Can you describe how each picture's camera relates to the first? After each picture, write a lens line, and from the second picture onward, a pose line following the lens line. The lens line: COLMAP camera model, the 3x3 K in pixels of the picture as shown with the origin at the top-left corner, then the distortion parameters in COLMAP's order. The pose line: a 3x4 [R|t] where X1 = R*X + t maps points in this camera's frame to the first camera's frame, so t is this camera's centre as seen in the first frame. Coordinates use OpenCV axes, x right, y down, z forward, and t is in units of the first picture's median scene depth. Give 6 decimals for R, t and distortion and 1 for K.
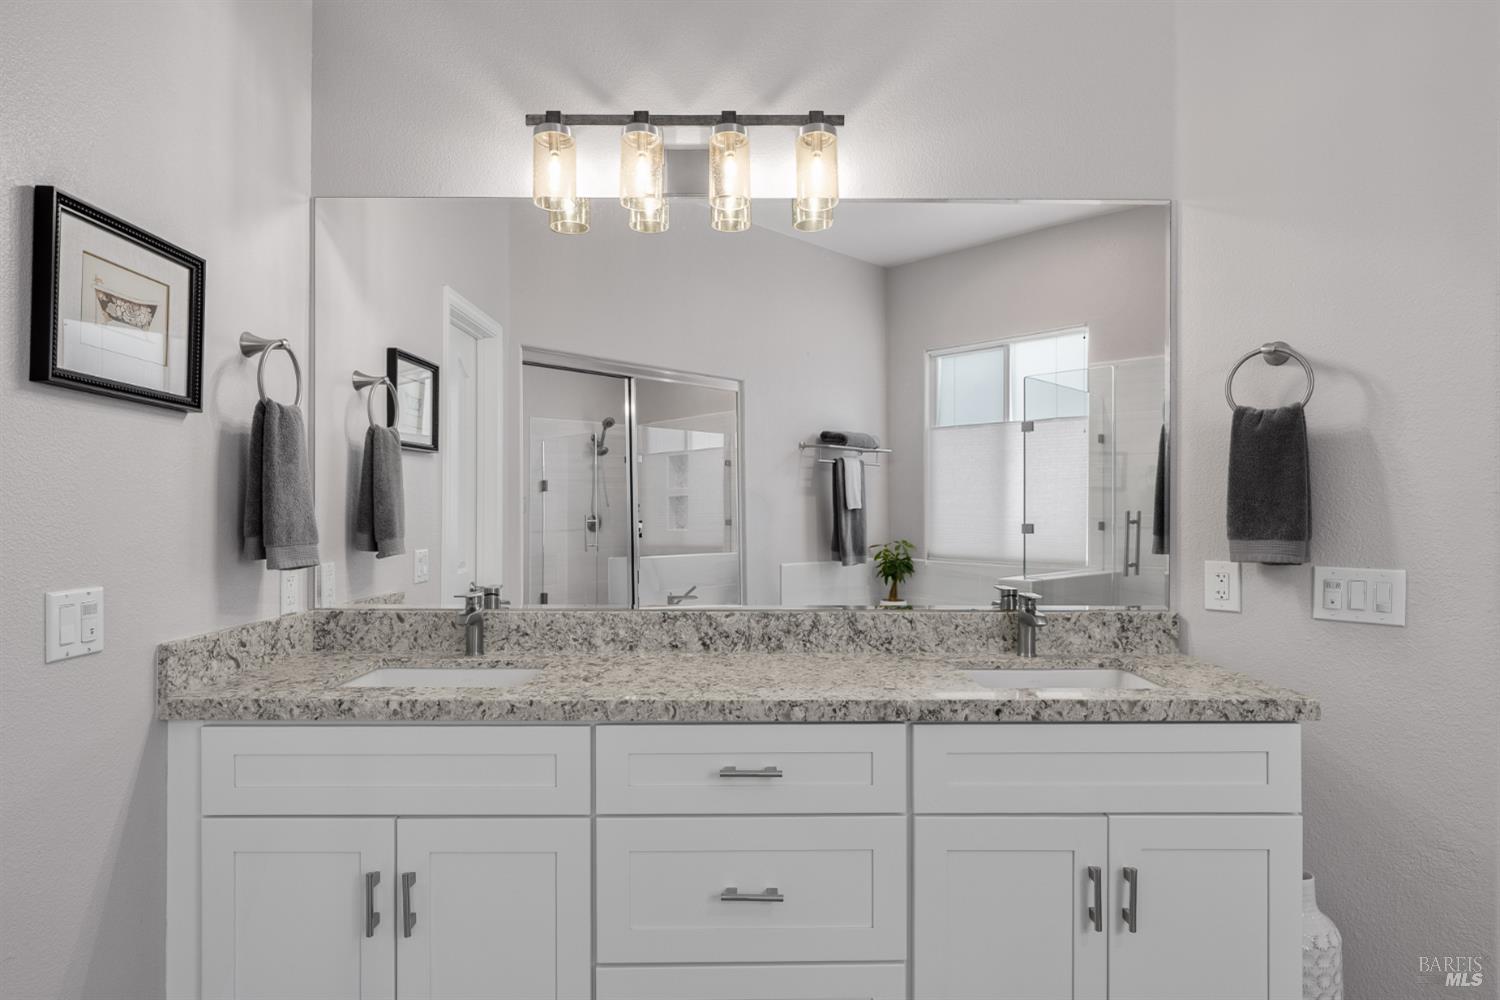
lens RADIAL K [[860.3, 0, 750.0], [0, 860.3, 500.0], [0, 0, 1]] dist [-0.006485, 0.001120]
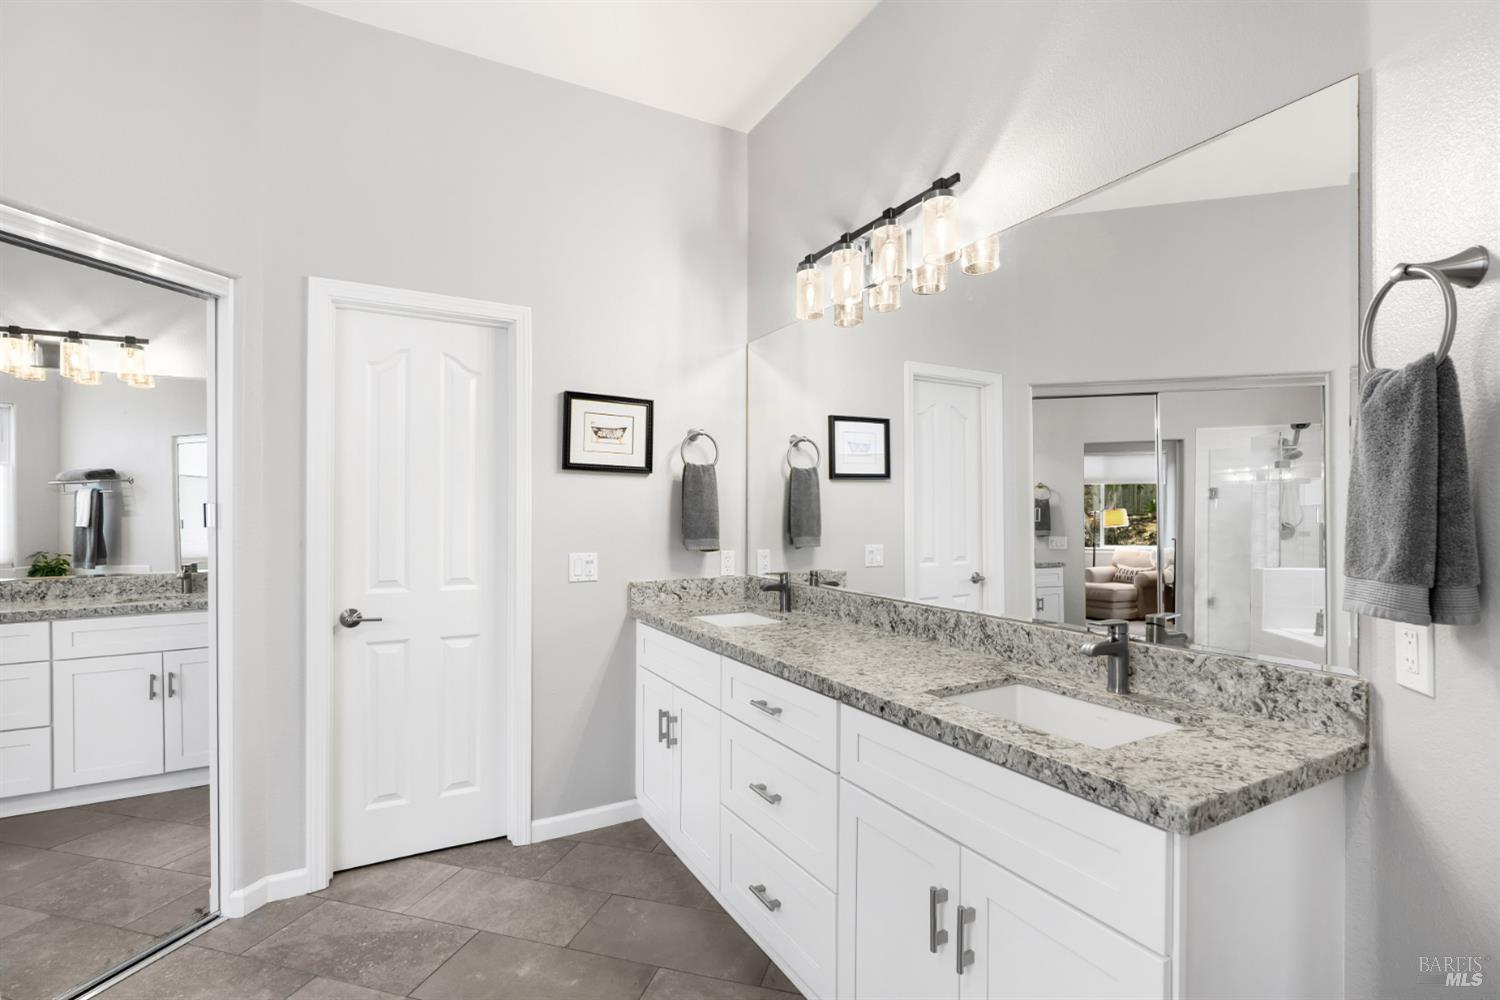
lens RADIAL K [[690.0, 0, 746.8], [0, 690.0, 498.5], [0, 0, 1]] dist [-0.004363, 0.000955]
pose [[0.474363, -0.019058, -0.880123, 0.754783], [0.010362, 0.999817, -0.016065, -0.009078], [0.880268, -0.001500, 0.474474, 0.322349]]
